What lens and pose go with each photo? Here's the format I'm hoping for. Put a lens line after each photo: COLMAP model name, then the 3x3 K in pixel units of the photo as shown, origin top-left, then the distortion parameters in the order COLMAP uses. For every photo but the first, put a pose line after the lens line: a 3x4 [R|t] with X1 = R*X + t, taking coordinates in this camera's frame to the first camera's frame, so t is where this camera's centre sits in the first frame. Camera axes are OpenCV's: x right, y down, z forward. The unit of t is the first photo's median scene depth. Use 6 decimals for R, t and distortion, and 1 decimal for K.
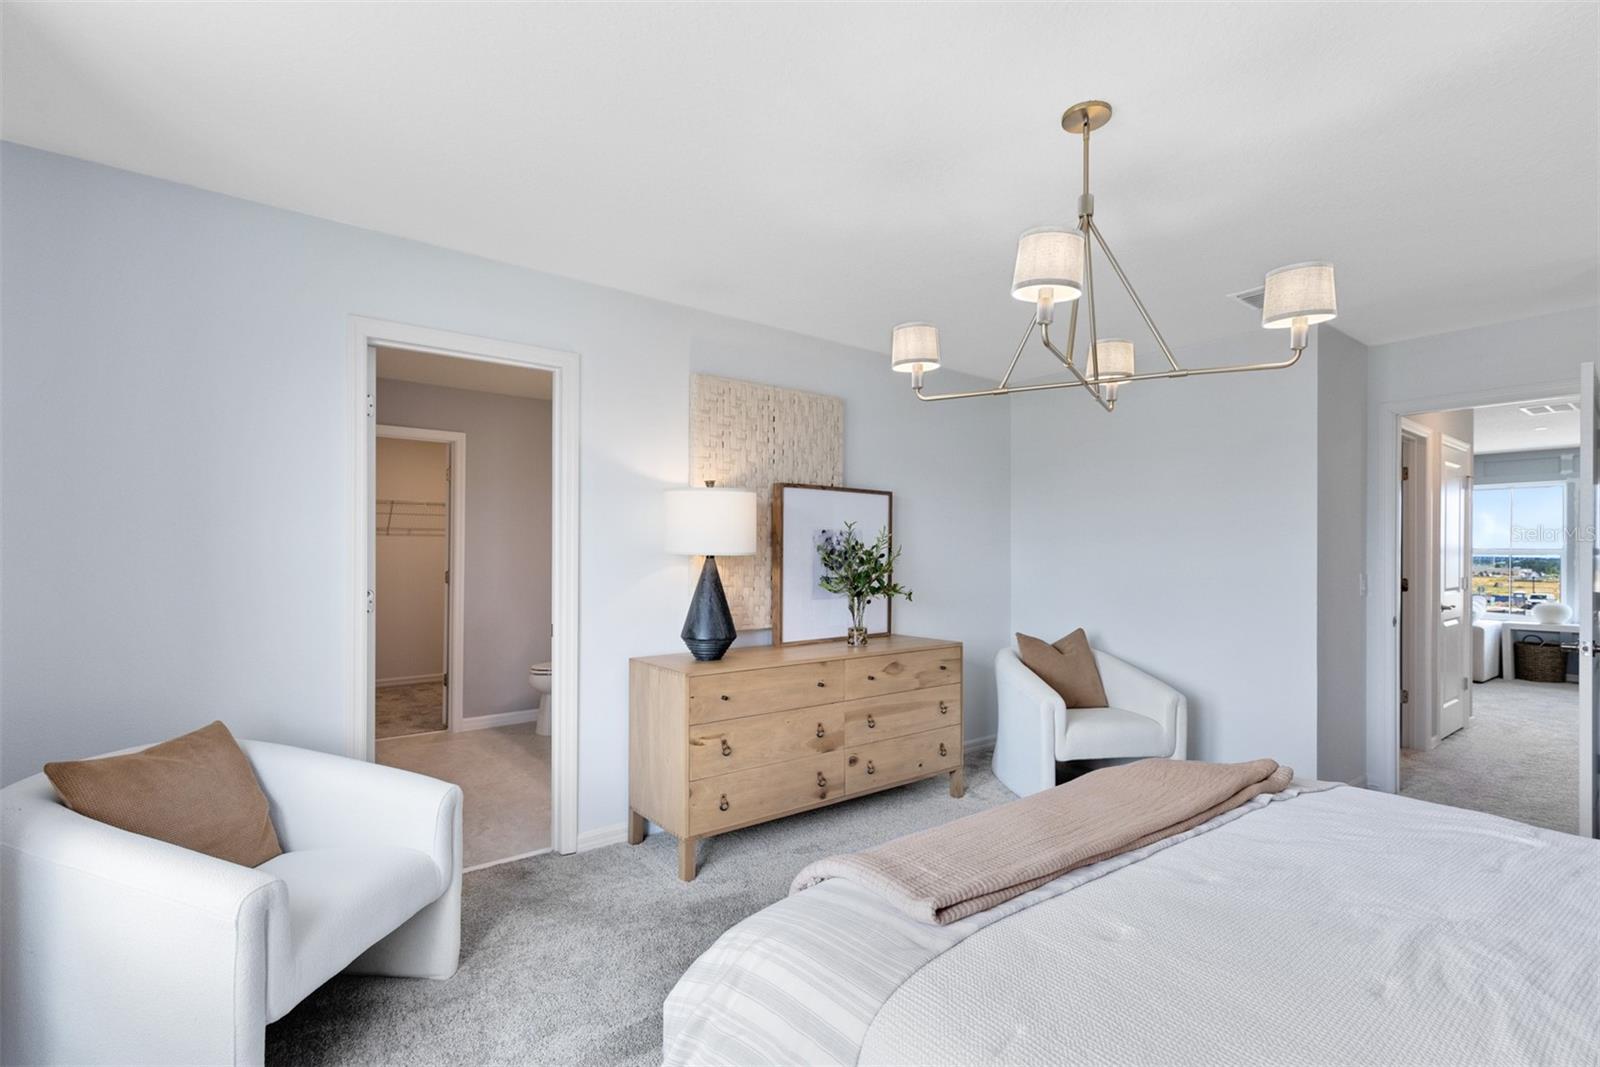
lens RADIAL K [[726.1, 0, 806.4], [0, 726.1, 545.6], [0, 0, 1]] dist [0.007654, -0.000624]
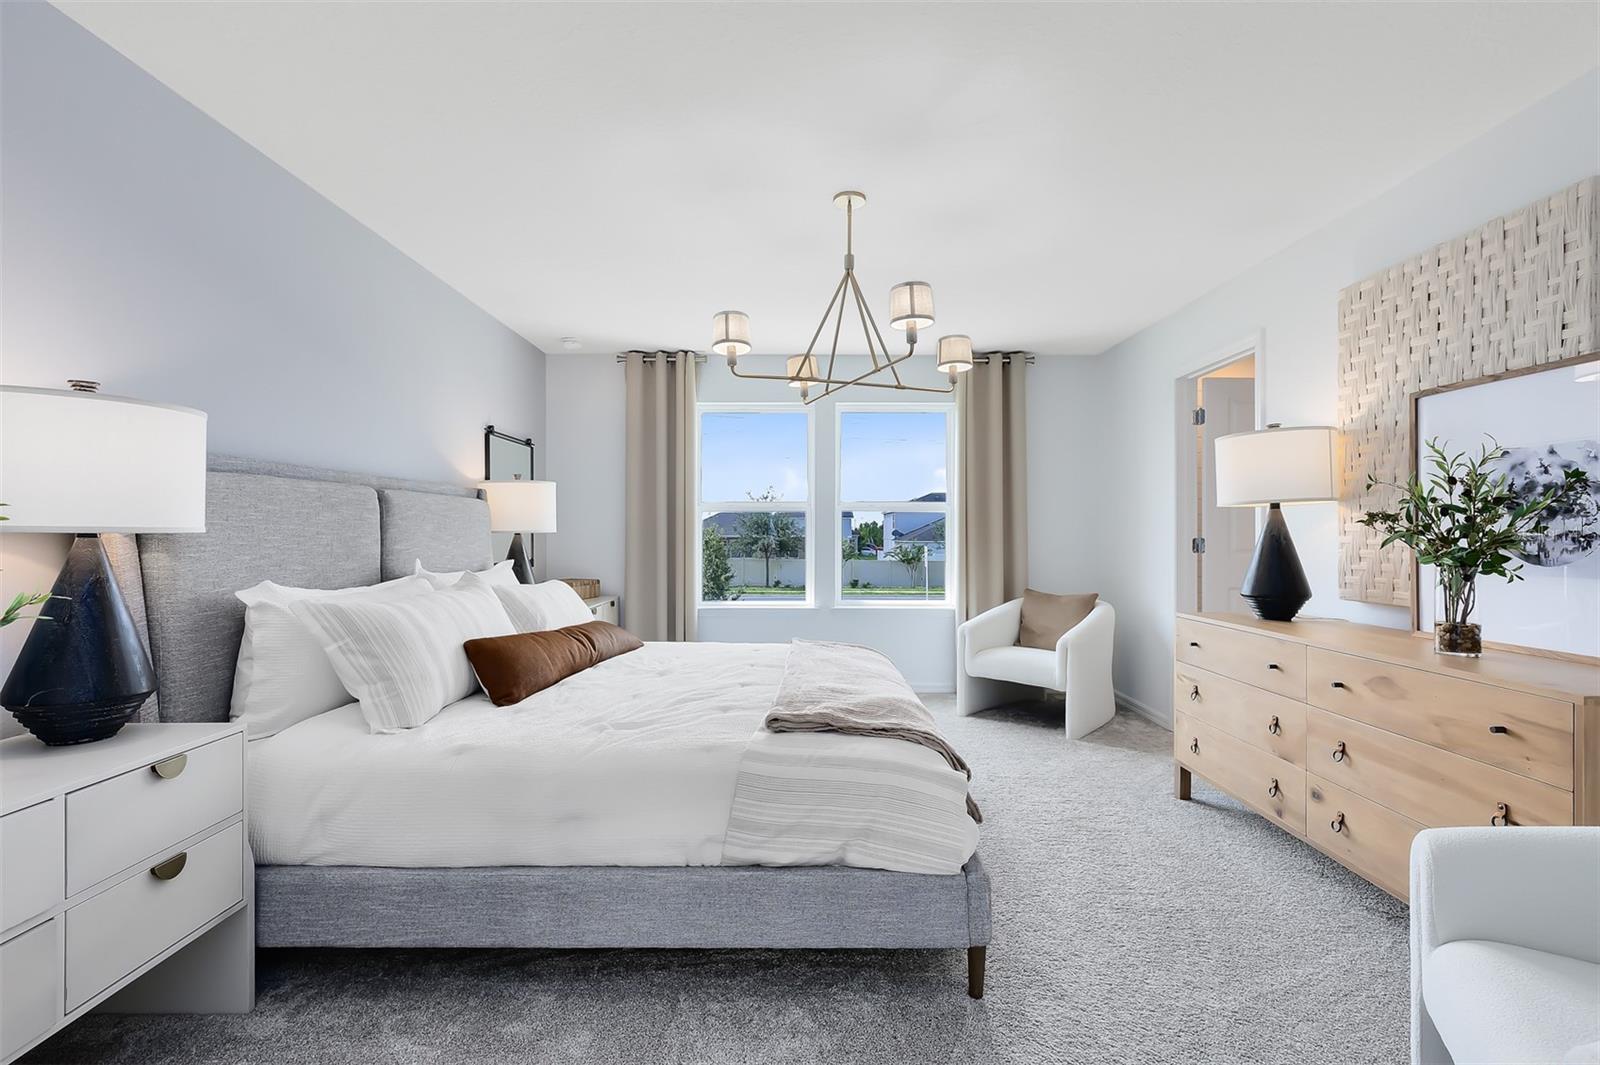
lens RADIAL K [[726.1, 0, 804.7], [0, 726.1, 529.6], [0, 0, 1]] dist [0.007654, -0.000624]
pose [[-0.586799, -0.004778, -0.809719, 0.852728], [0.010007, 0.999863, -0.013152, 0.044393], [0.809671, -0.015821, -0.586671, 0.948441]]
